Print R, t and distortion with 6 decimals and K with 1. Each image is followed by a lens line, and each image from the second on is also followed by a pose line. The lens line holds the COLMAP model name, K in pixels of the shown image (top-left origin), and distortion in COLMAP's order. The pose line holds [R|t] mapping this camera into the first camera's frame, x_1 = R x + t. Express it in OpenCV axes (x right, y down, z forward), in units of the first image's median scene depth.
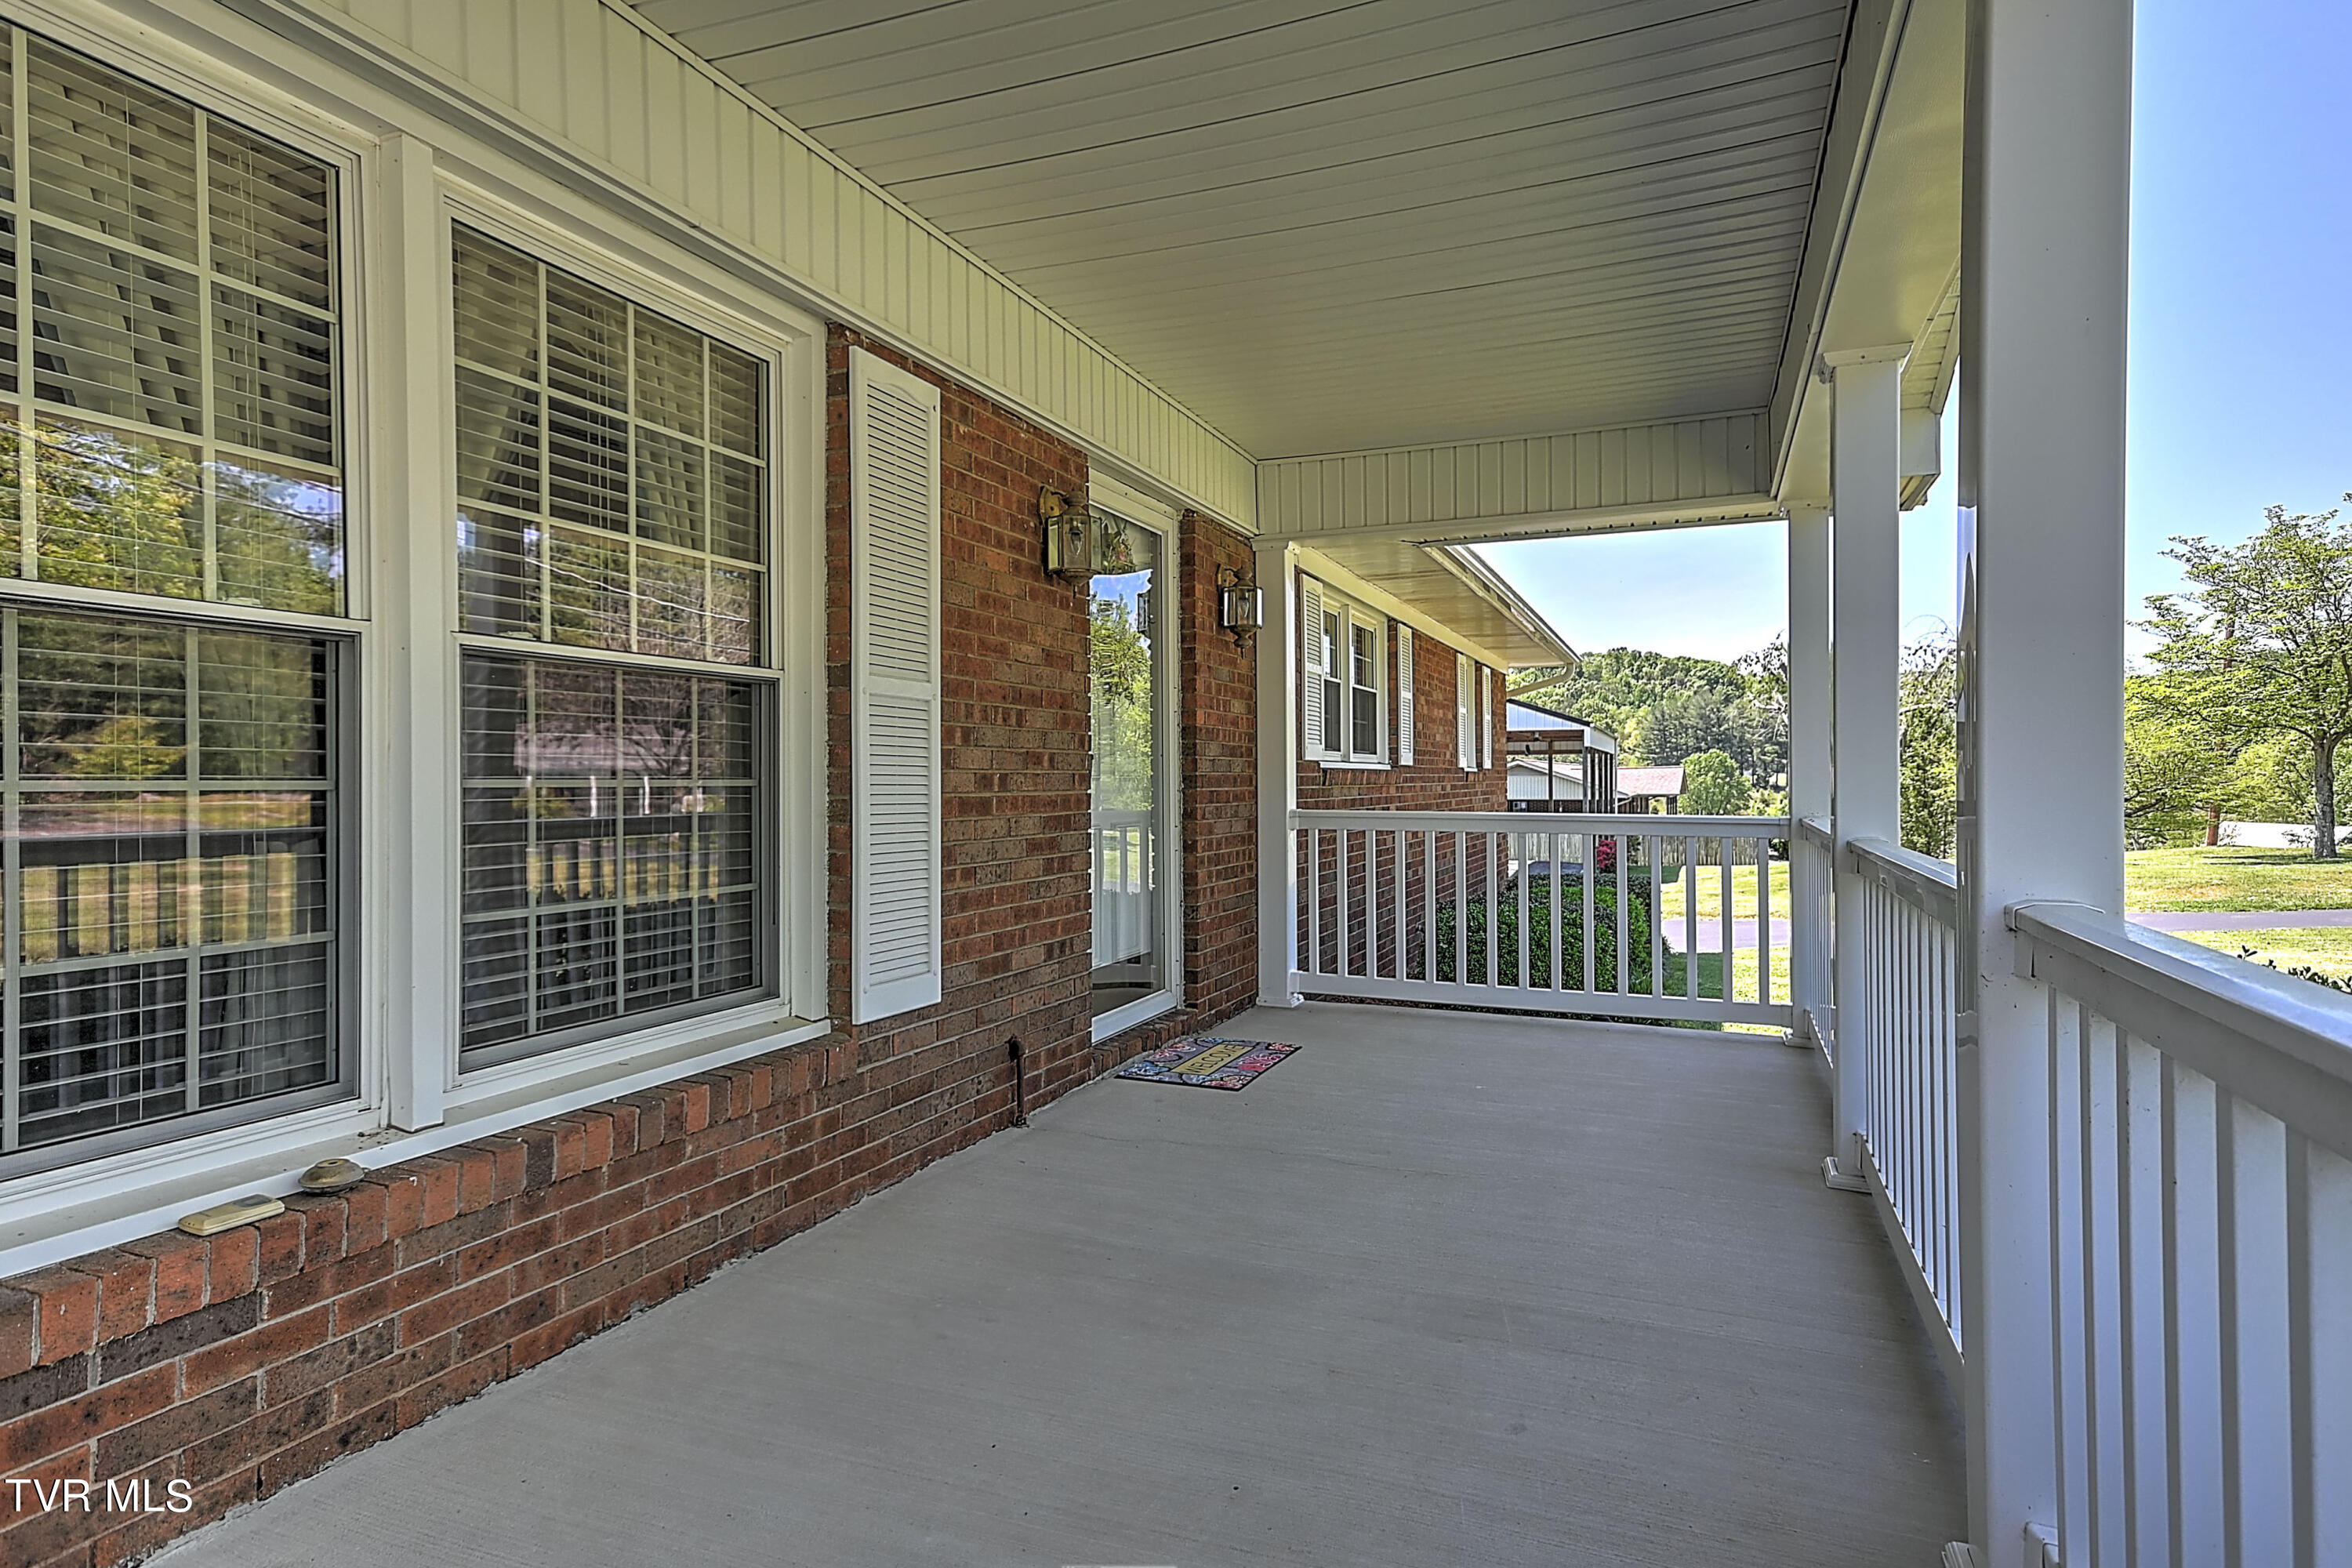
lens RADIAL K [[1258.4, 0, 1175.9], [0, 1258.4, 784.2], [0, 0, 1]] dist [-0.000342, 0.000002]
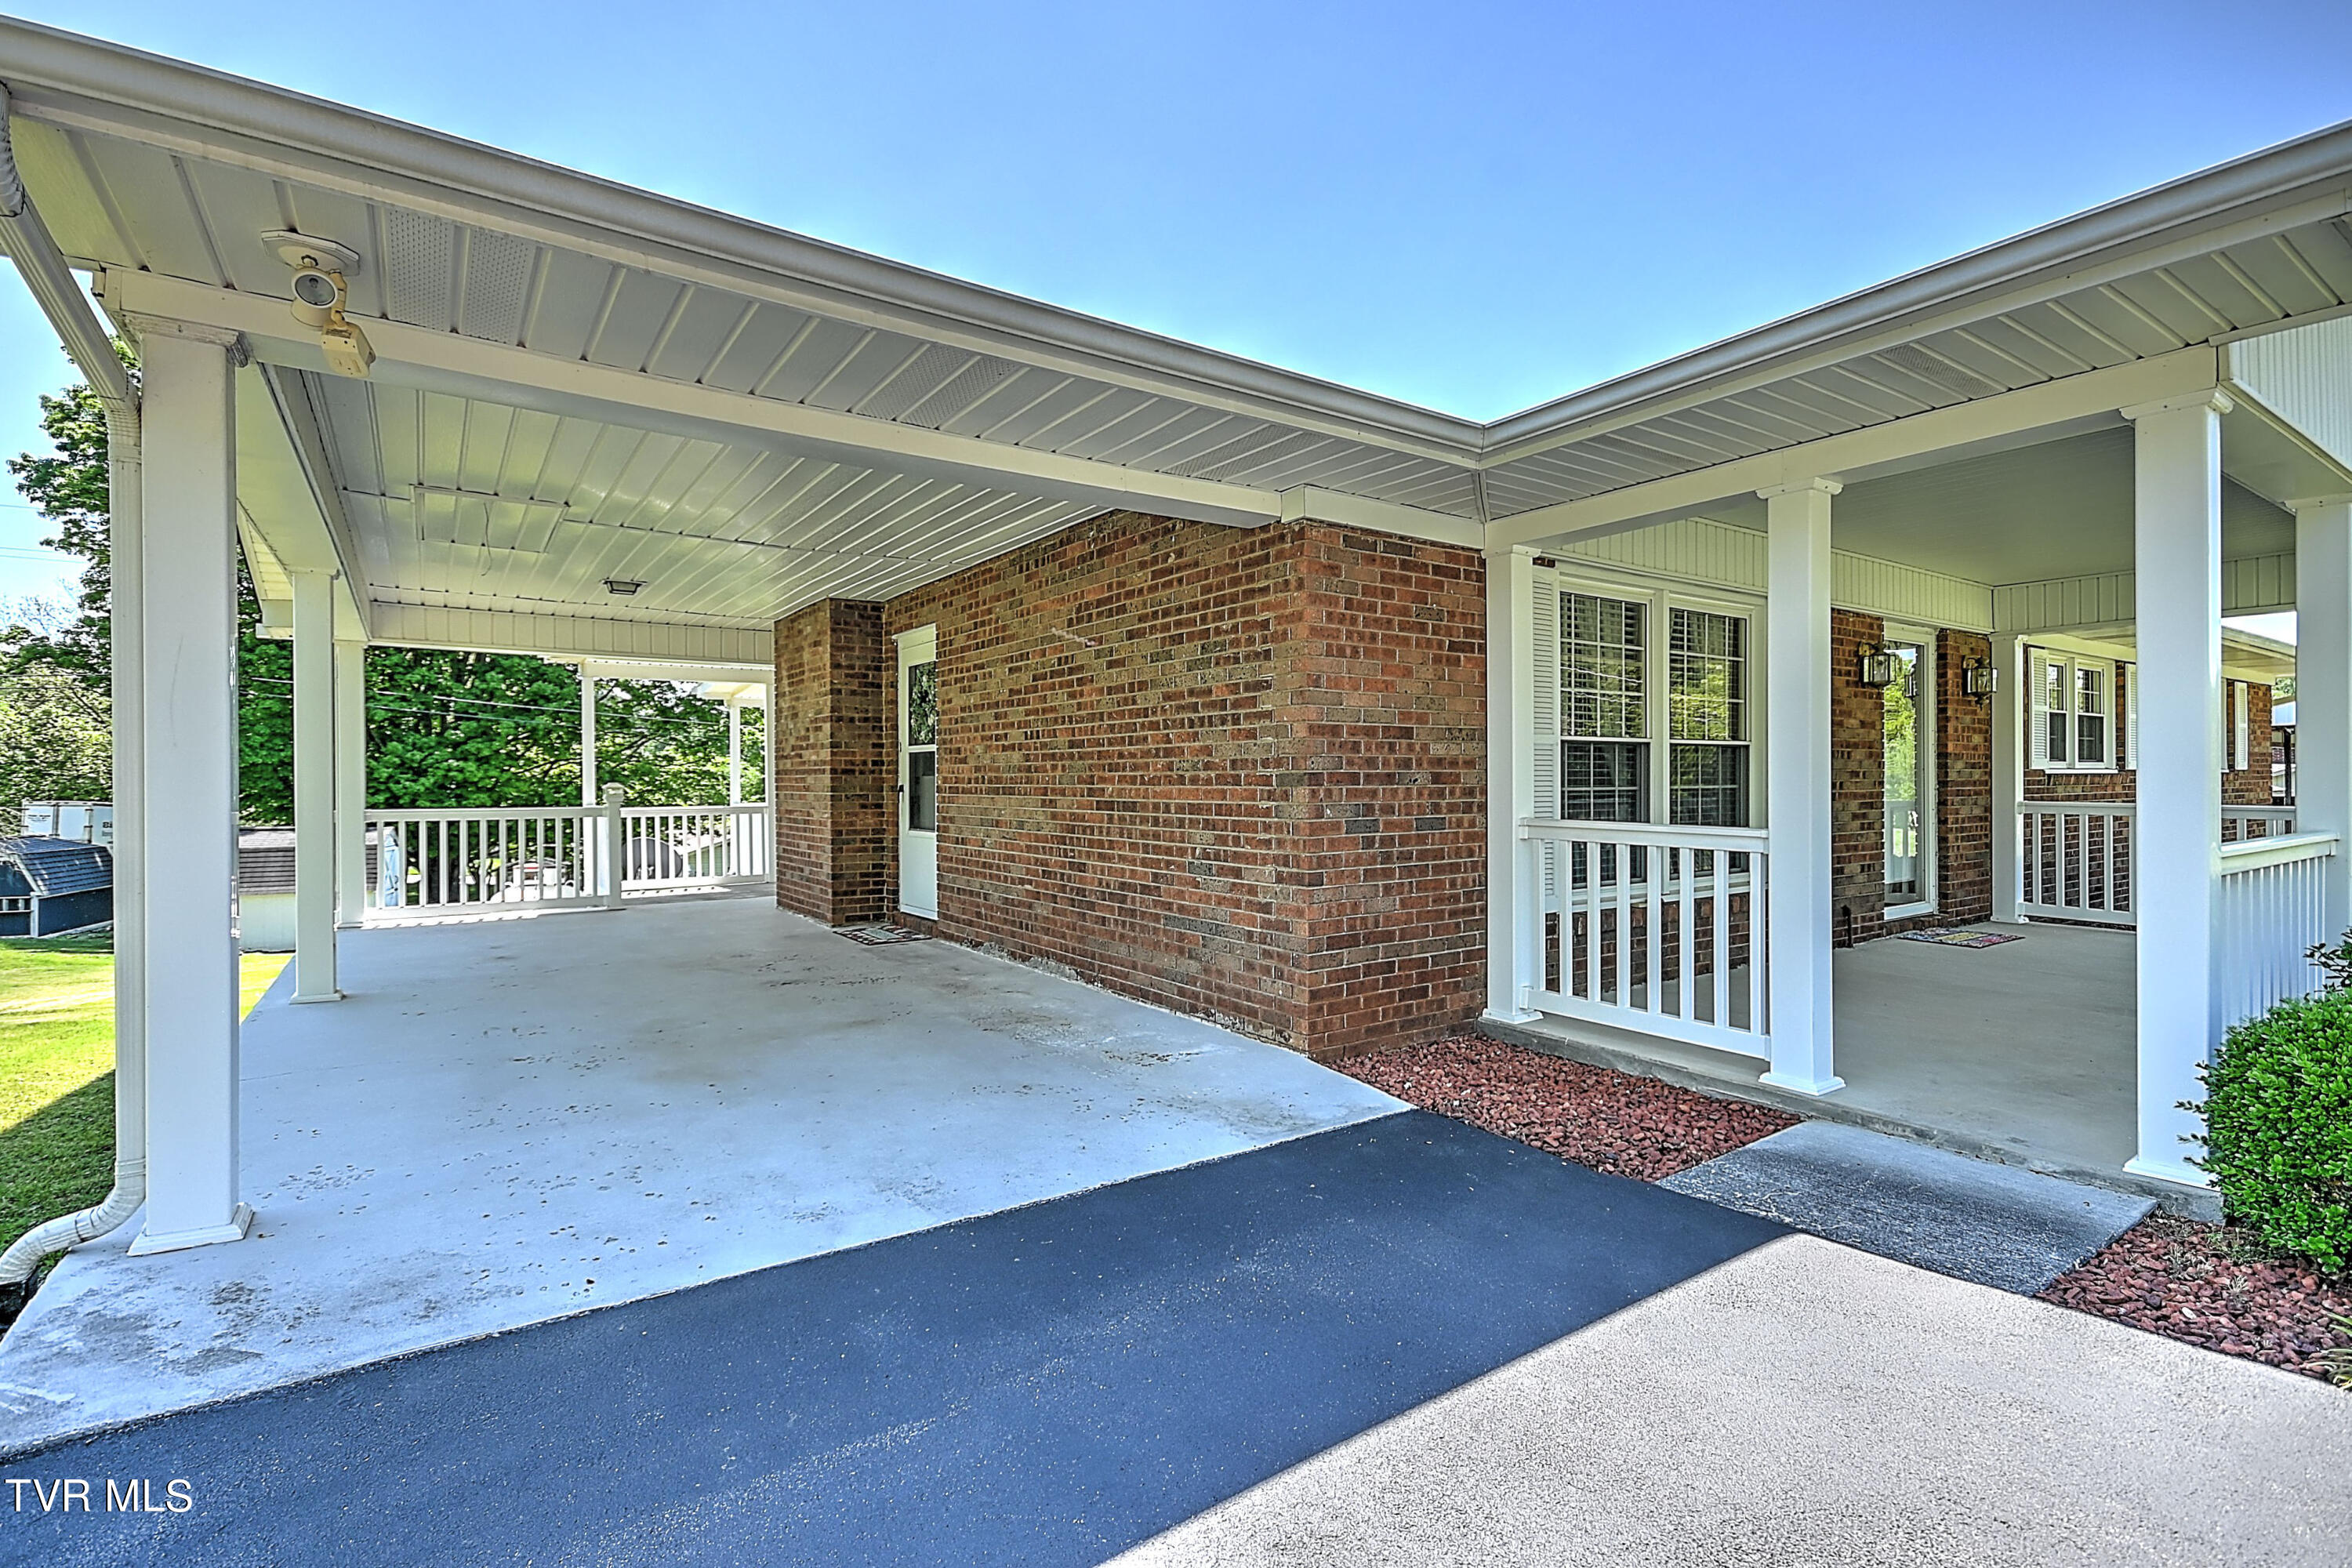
lens RADIAL K [[1087.1, 0, 1151.4], [0, 1087.1, 778.9], [0, 0, 1]] dist [0.018905, -0.002973]
pose [[0.834169, 0.004072, -0.551494, -0.063053], [-0.001579, 0.999986, 0.004995, -0.014504], [0.551506, -0.003296, 0.834164, -0.839758]]
